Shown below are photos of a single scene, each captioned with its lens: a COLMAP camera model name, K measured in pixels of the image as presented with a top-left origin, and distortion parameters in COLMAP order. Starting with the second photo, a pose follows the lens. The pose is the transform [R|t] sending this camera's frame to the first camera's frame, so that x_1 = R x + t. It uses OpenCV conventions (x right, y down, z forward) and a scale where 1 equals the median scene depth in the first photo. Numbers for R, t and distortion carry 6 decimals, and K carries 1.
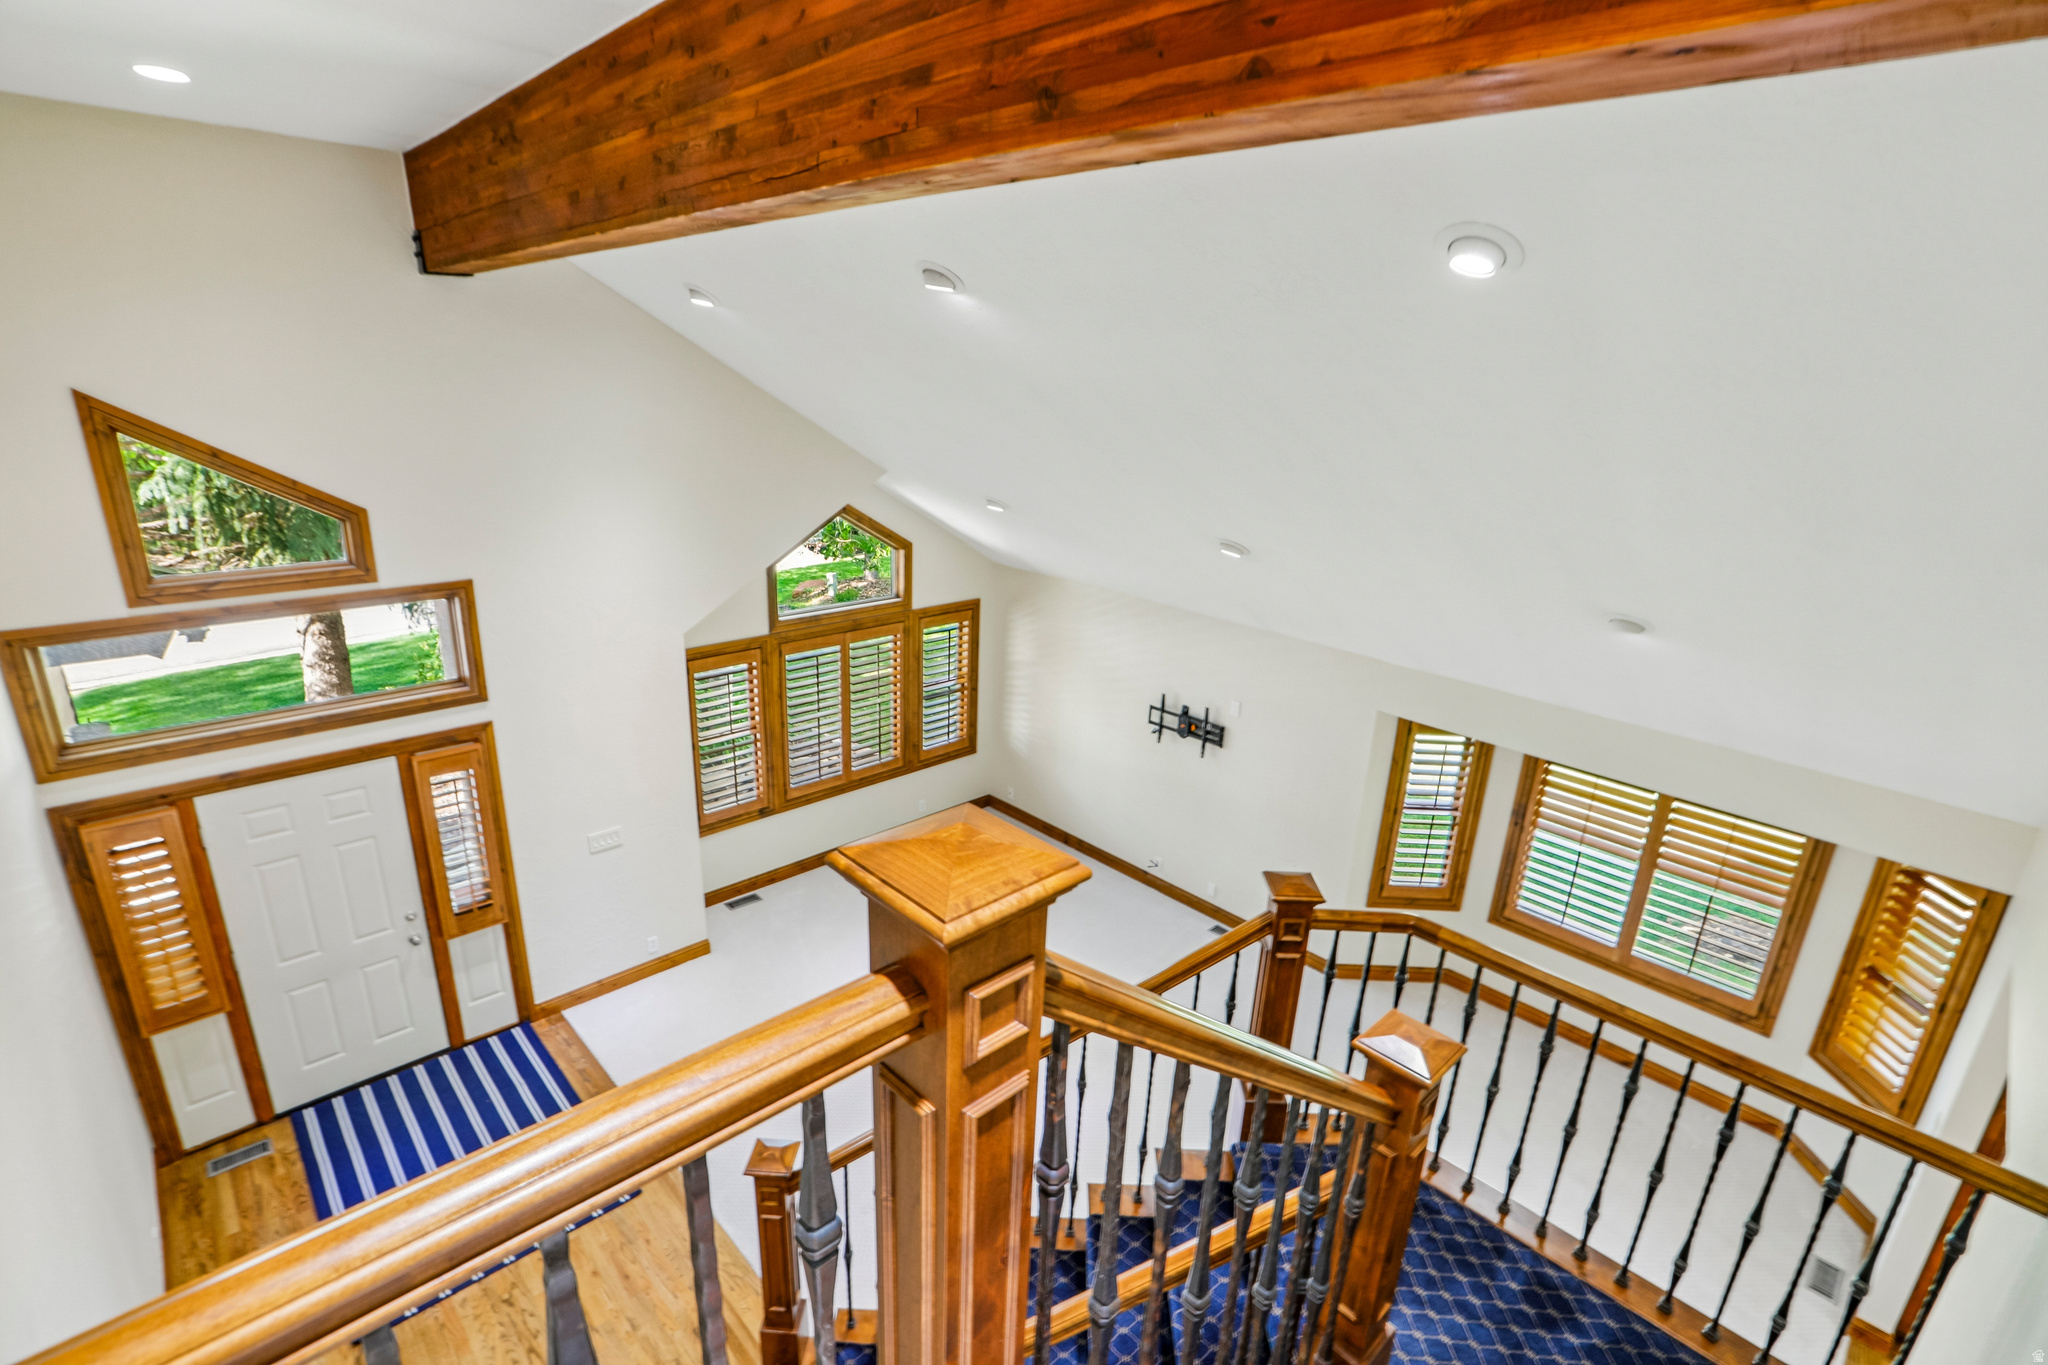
lens RADIAL K [[951.3, 0, 1022.1], [0, 951.3, 670.9], [0, 0, 1]] dist [-0.030937, 0.000269]
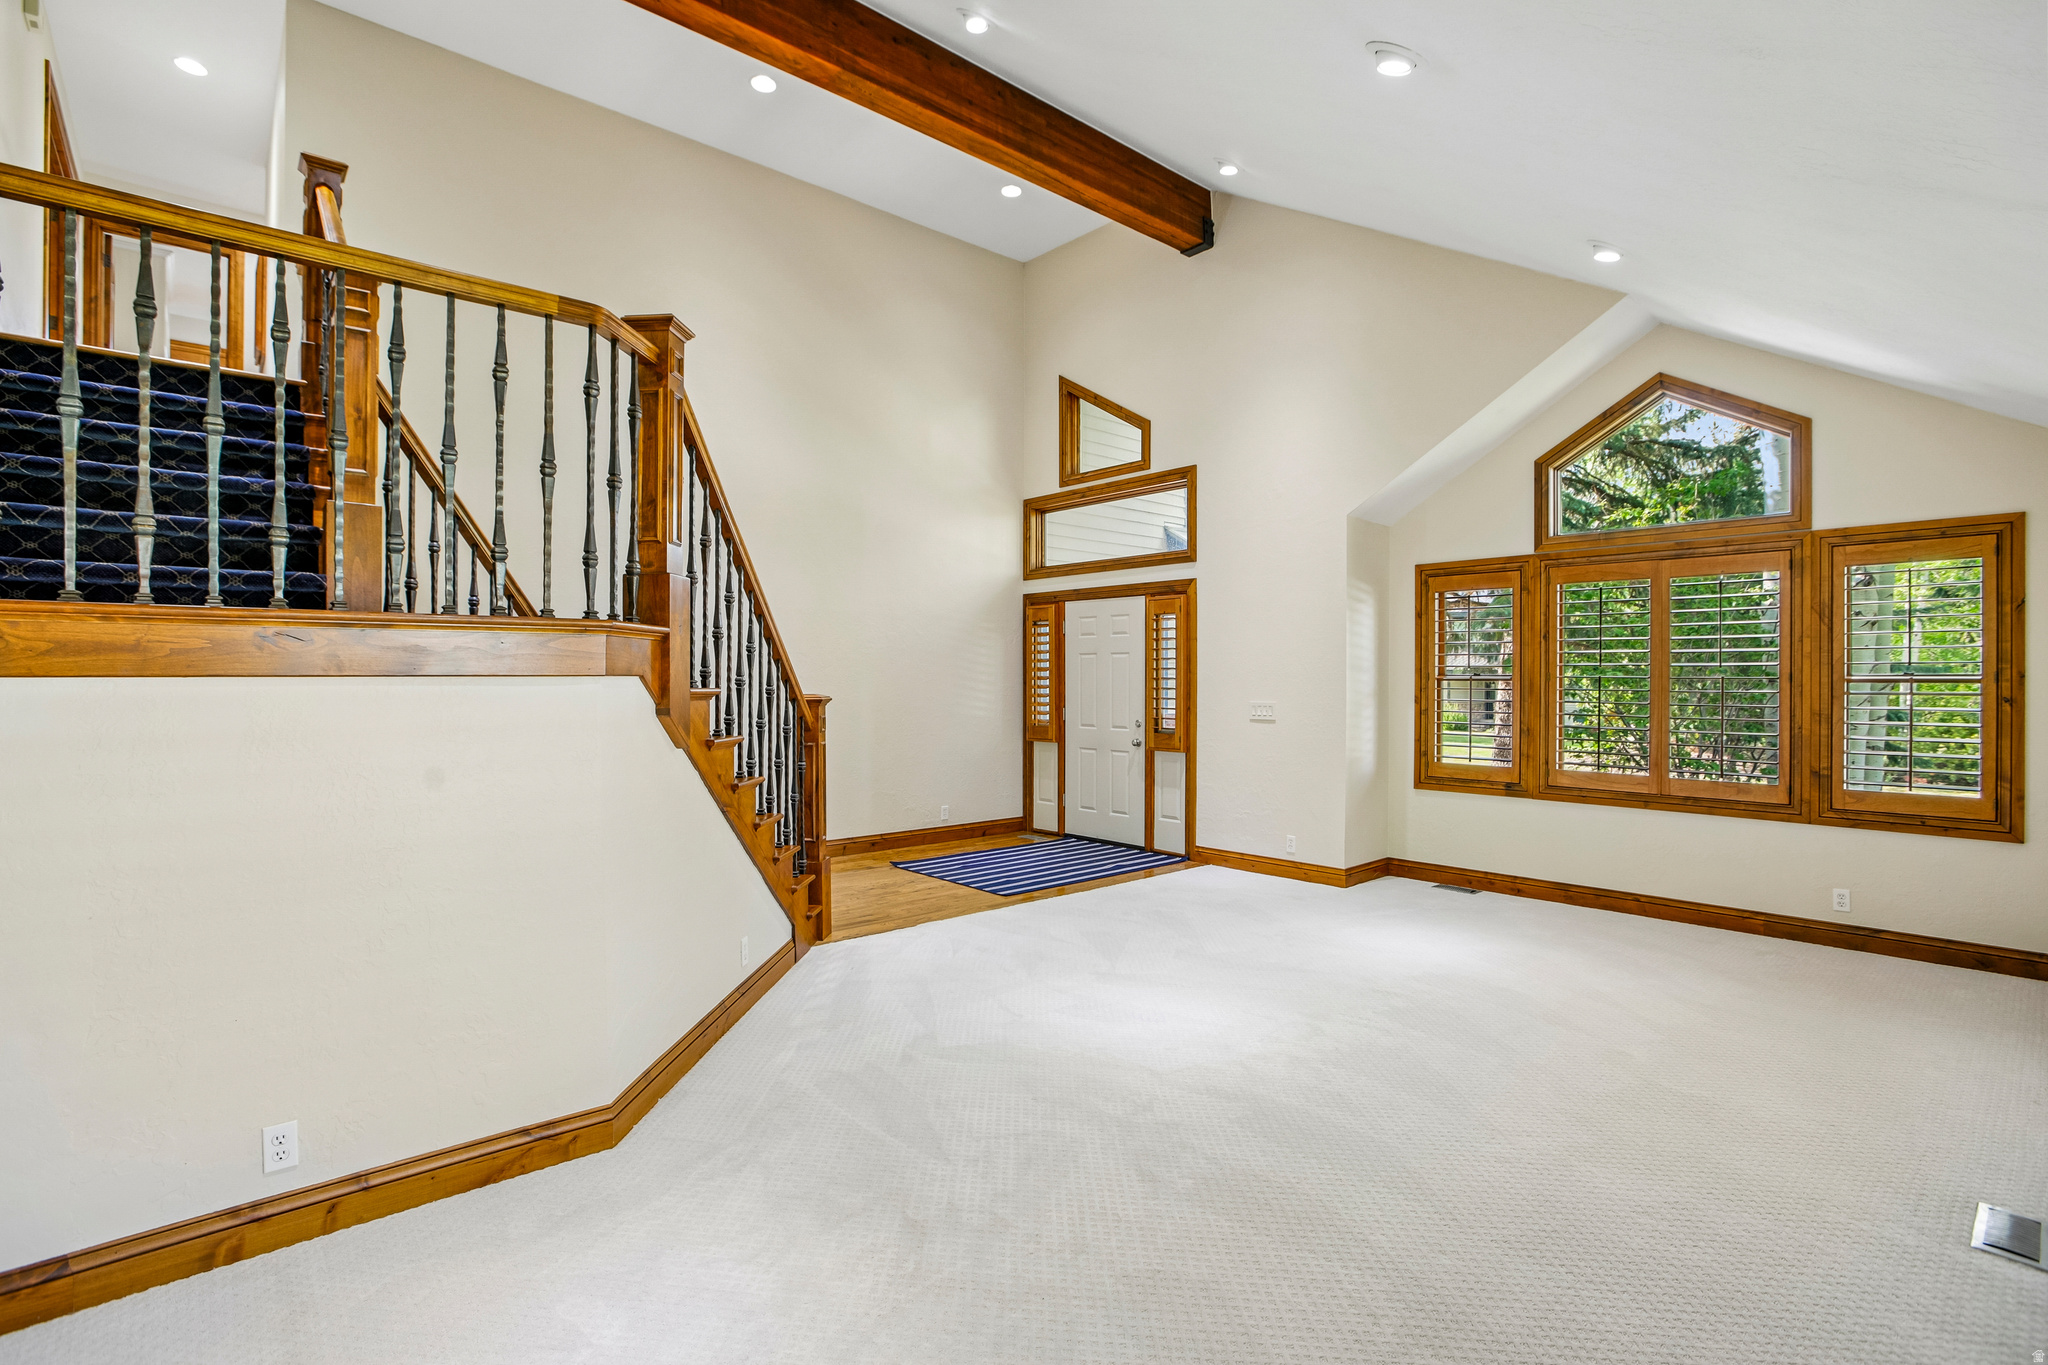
lens RADIAL K [[962.4, 0, 1016.0], [0, 962.4, 680.7], [0, 0, 1]] dist [-0.067548, 0.035863]
pose [[-0.033687, -0.035116, -0.998815, 0.671307], [-0.303076, 0.952682, -0.023272, 0.265706], [0.952371, 0.301933, -0.042735, 0.800741]]
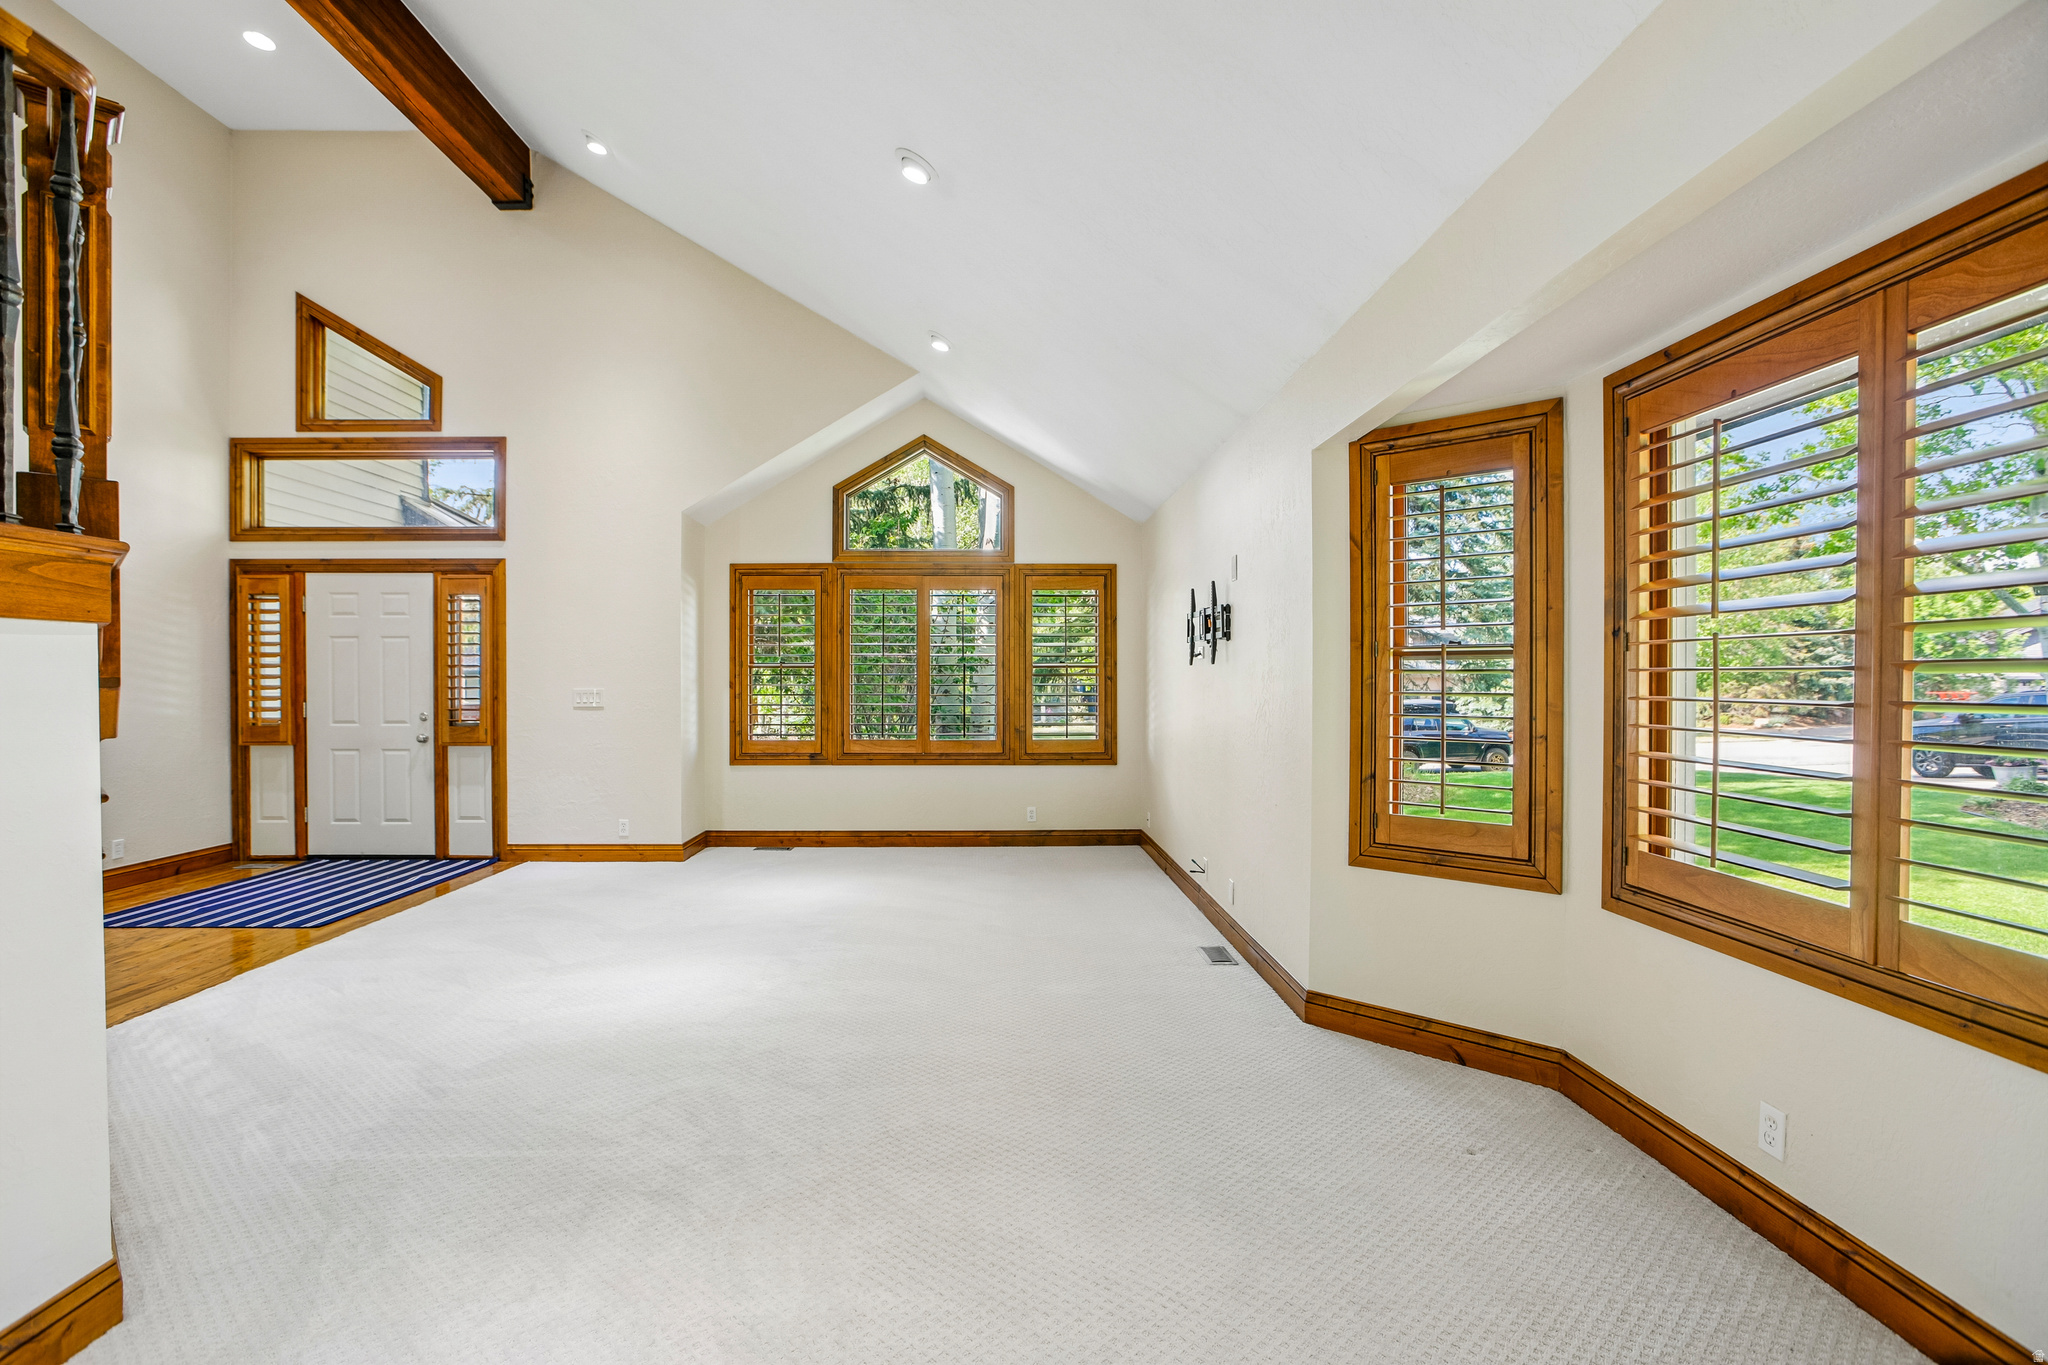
lens RADIAL K [[953.0, 0, 1013.9], [0, 953.0, 684.5], [0, 0, 1]] dist [-0.047260, 0.020094]
pose [[0.744987, -0.033991, -0.666212, 0.640646], [-0.172168, 0.955068, -0.241254, 0.350476], [0.644478, 0.294432, 0.705661, 0.577602]]
